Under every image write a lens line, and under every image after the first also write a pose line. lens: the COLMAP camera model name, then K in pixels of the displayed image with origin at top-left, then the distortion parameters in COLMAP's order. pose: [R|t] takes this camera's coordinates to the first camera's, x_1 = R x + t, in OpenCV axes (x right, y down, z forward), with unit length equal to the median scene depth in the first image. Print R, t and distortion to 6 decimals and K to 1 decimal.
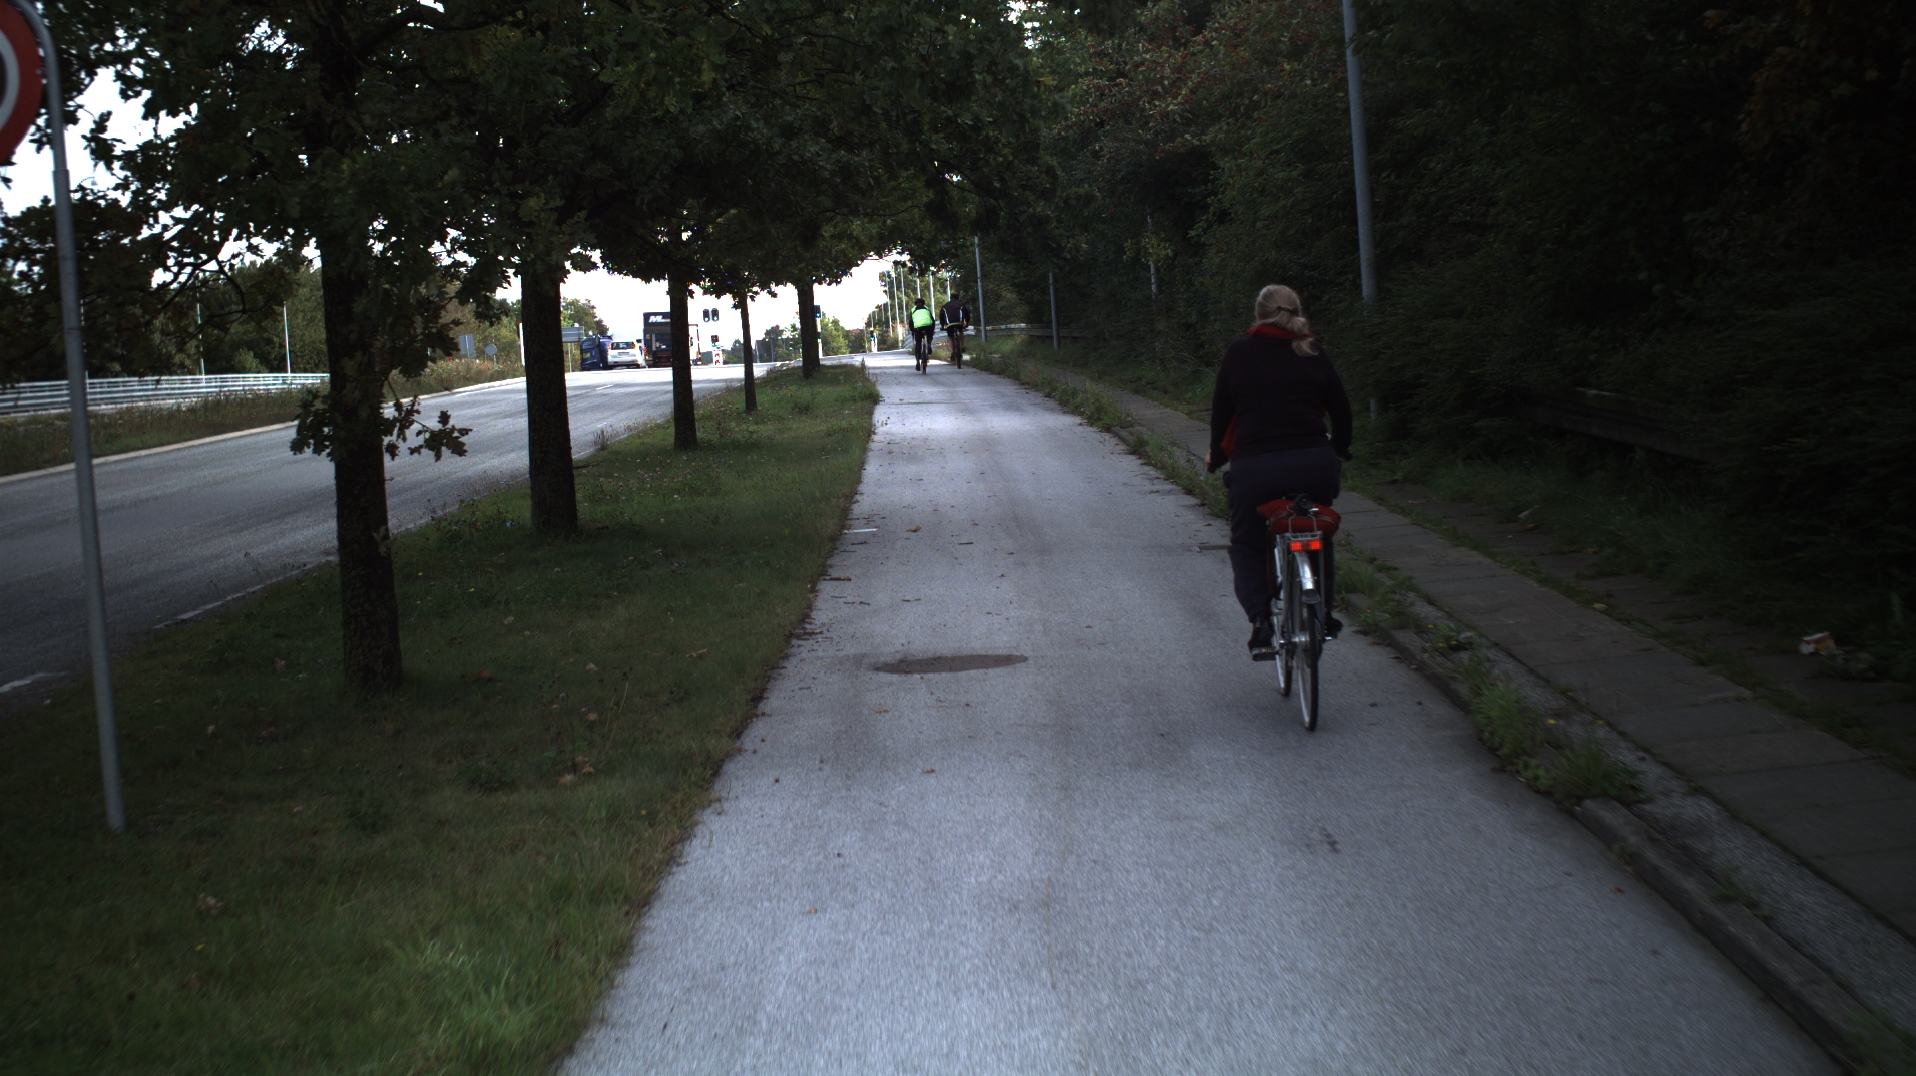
lens RADIAL K [[3455.9, 0, 958.0], [0, 3455.9, 538.0], [0, 0, 1]] dist [-0.258329, 0.231301]
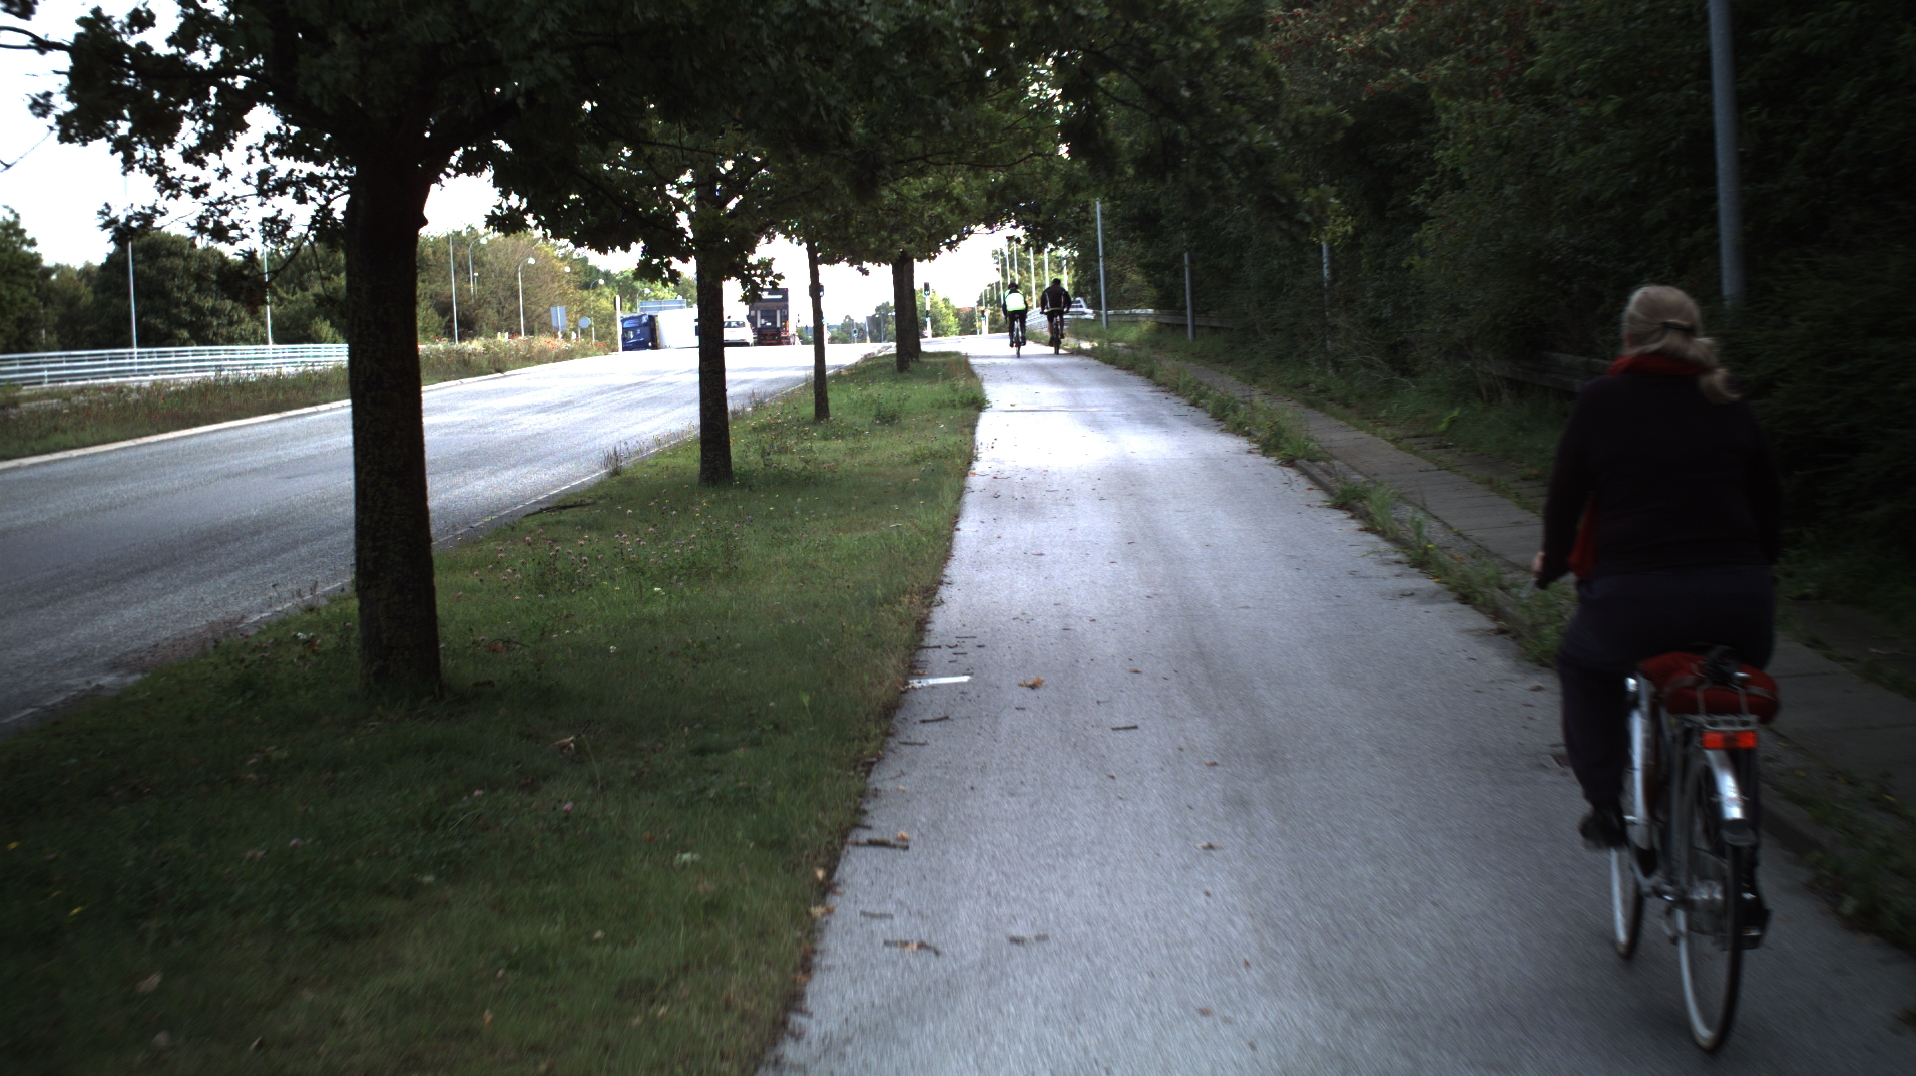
lens RADIAL K [[3455.9, 0, 958.0], [0, 3455.9, 538.0], [0, 0, 1]] dist [-0.258329, 0.231301]
pose [[0.999301, 0.020790, -0.031078, -0.003807], [-0.020593, 0.999766, 0.006631, -0.015308], [0.031208, -0.005986, 0.999495, 0.209165]]
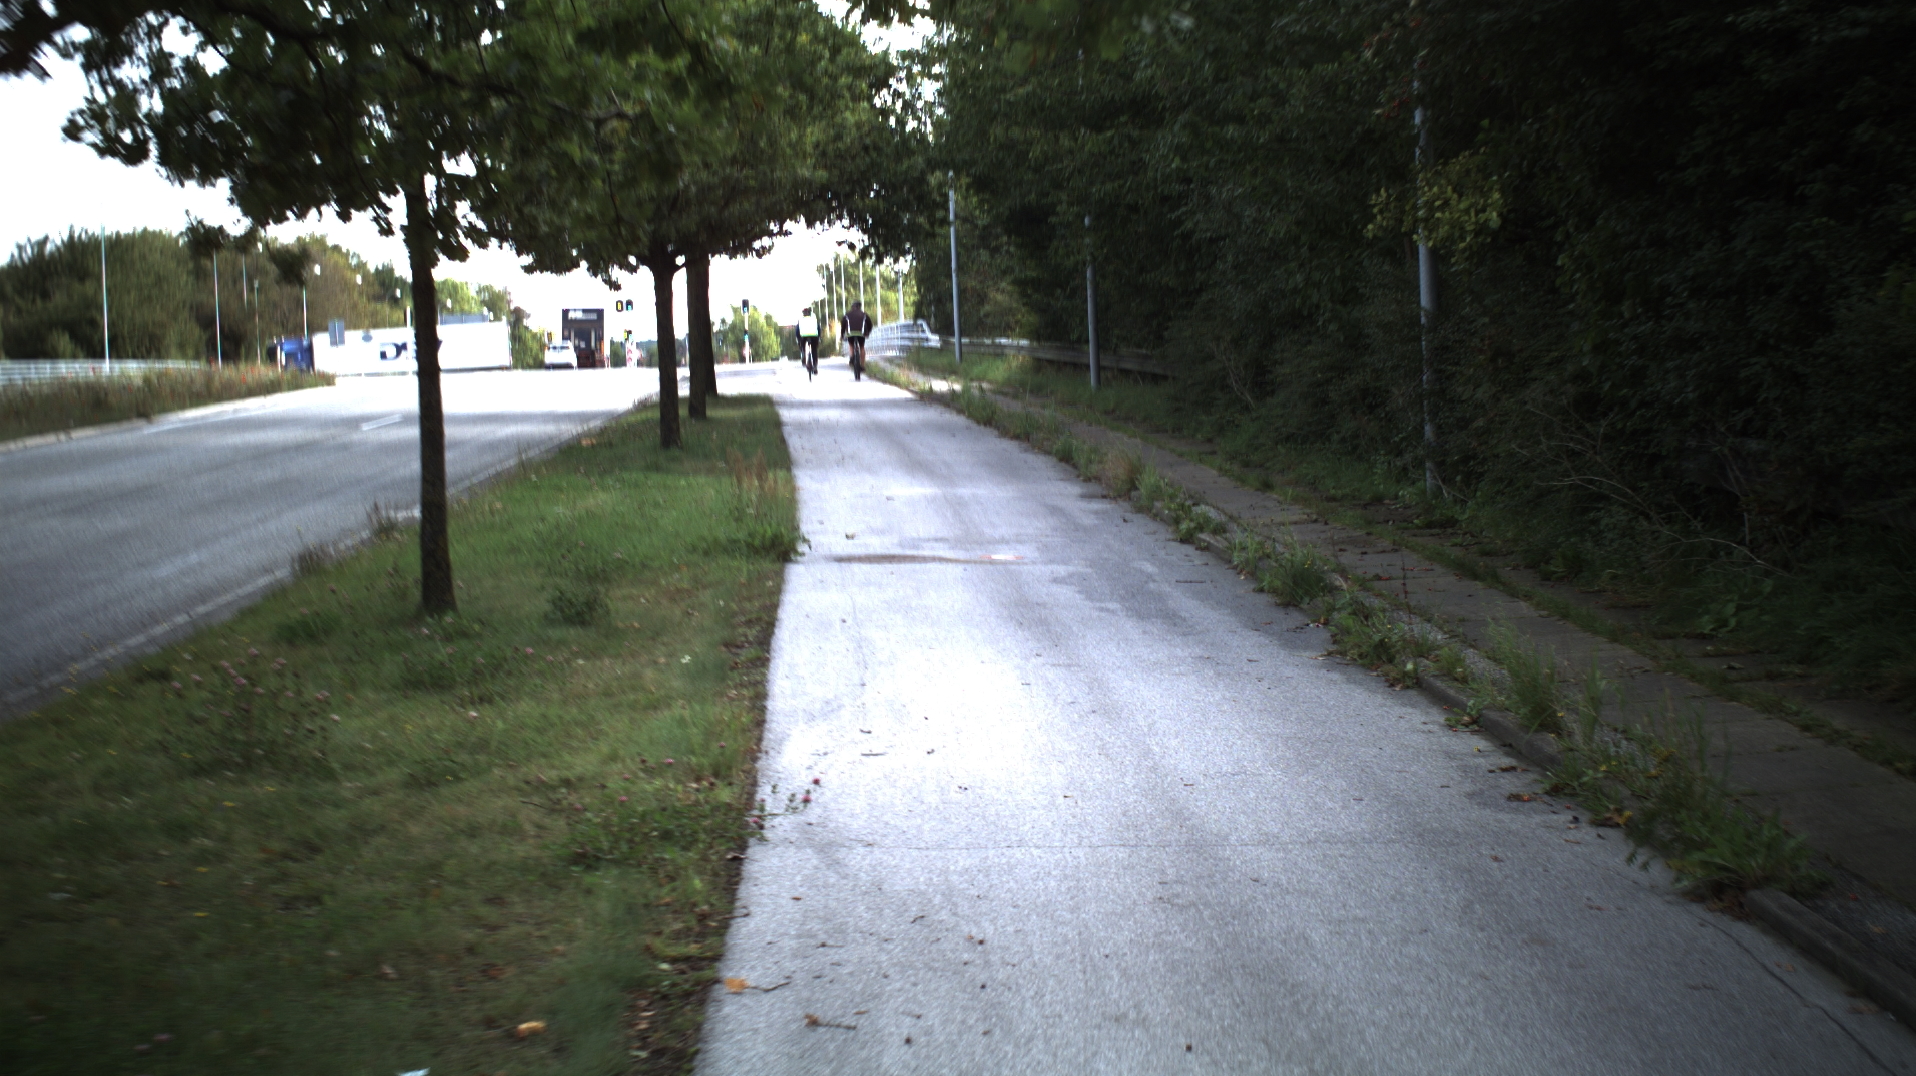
lens RADIAL K [[3455.9, 0, 958.0], [0, 3455.9, 538.0], [0, 0, 1]] dist [-0.258329, 0.231301]
pose [[0.999306, 0.031257, 0.020239, -0.012864], [-0.031273, 0.999511, 0.000463, -0.044837], [-0.020214, -0.001096, 0.999795, 0.625556]]
